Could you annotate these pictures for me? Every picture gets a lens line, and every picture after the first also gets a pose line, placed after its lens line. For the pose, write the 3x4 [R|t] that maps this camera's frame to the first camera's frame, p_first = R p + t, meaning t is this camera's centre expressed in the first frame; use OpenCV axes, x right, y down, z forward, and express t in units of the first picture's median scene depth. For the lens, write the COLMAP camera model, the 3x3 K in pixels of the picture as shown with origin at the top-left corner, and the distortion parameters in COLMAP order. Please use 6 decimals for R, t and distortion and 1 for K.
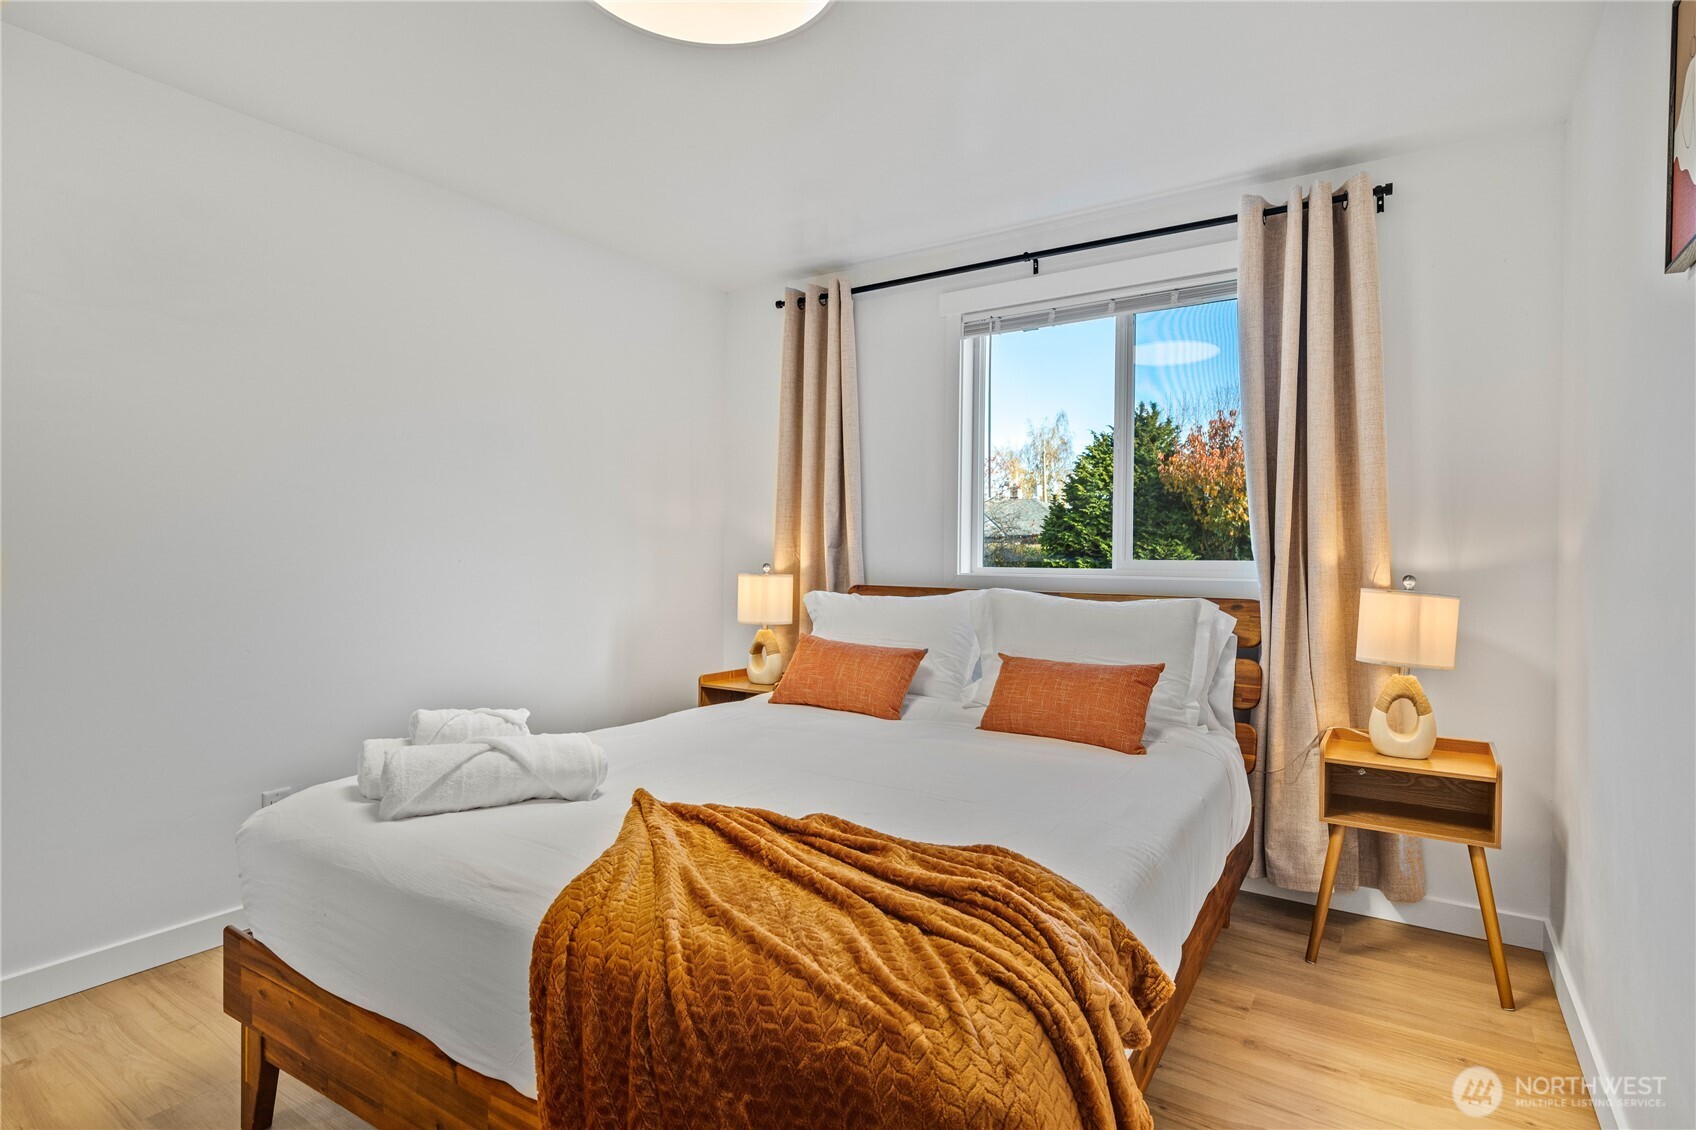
lens RADIAL K [[1074.2, 0, 849.9], [0, 1074.2, 568.6], [0, 0, 1]] dist [0.001325, -0.000172]
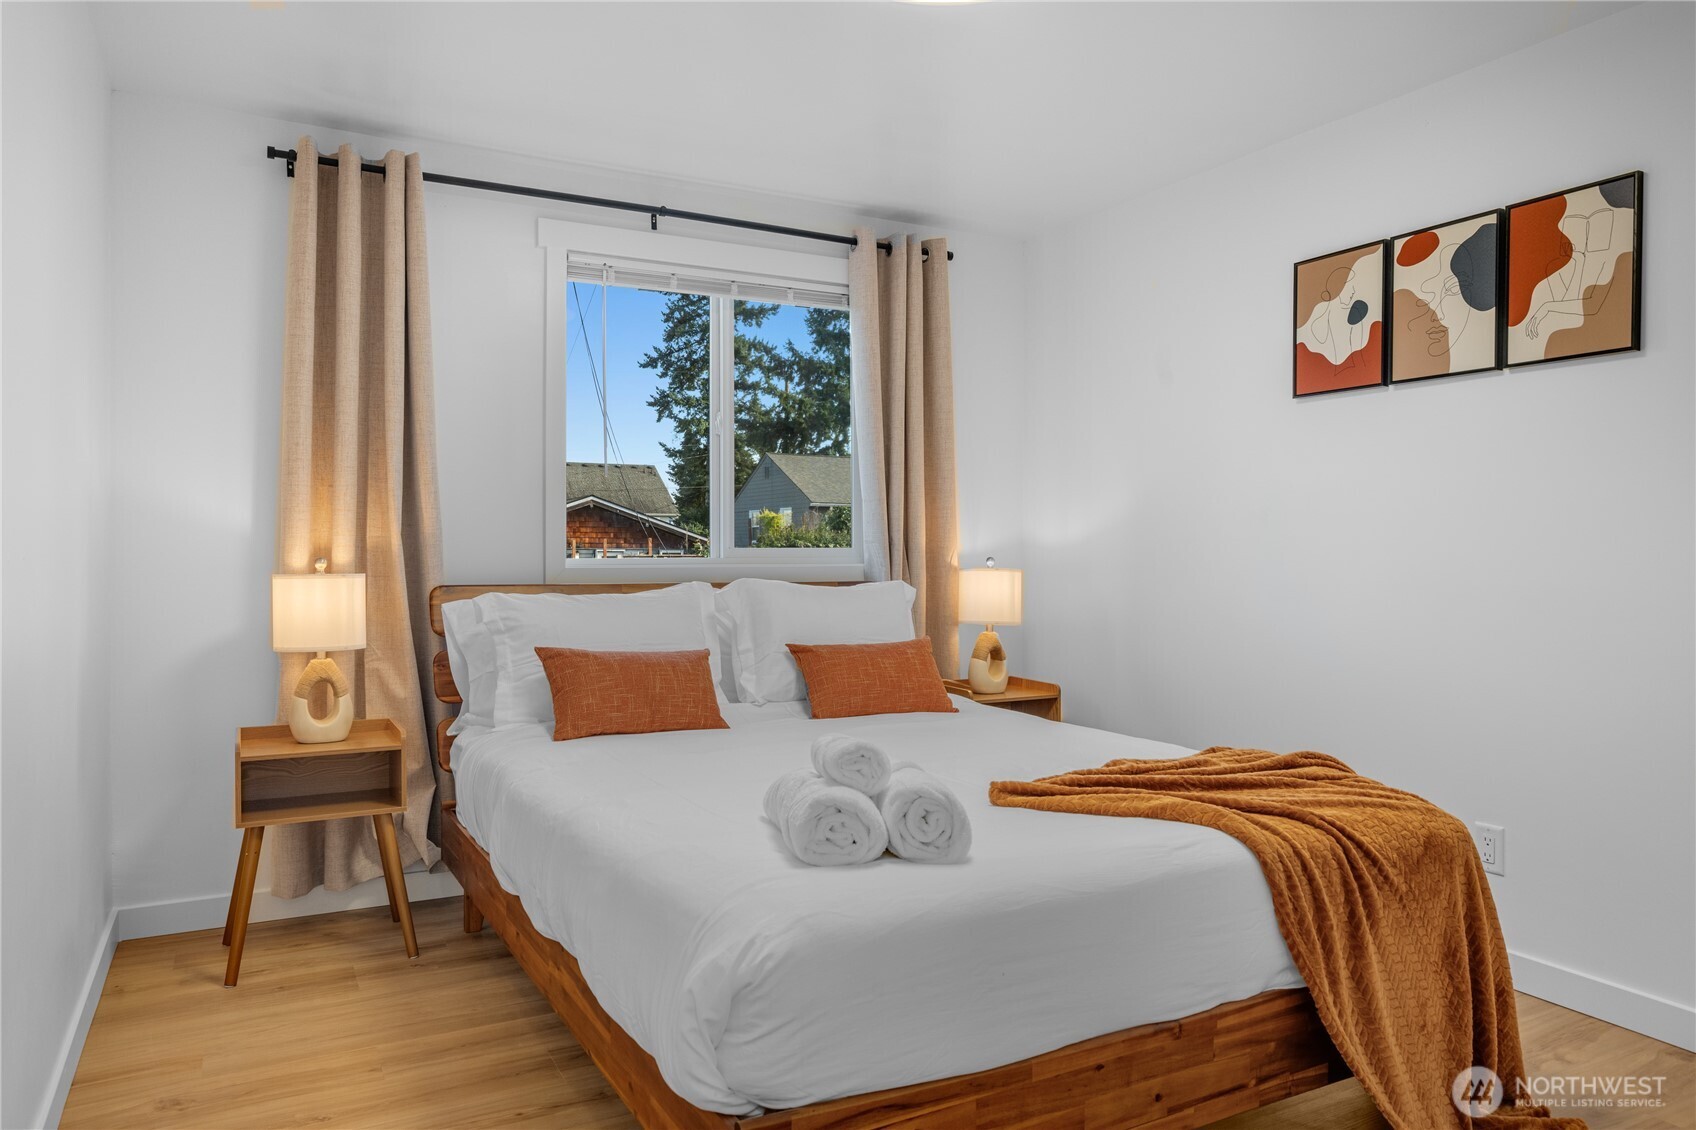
lens RADIAL K [[1074.2, 0, 855.3], [0, 1074.2, 560.9], [0, 0, 1]] dist [0.001325, -0.000172]
pose [[0.398318, -0.021299, 0.917000, -0.547691], [0.009714, 0.999772, 0.019002, -0.011600], [-0.917196, 0.001339, 0.398434, 0.449107]]
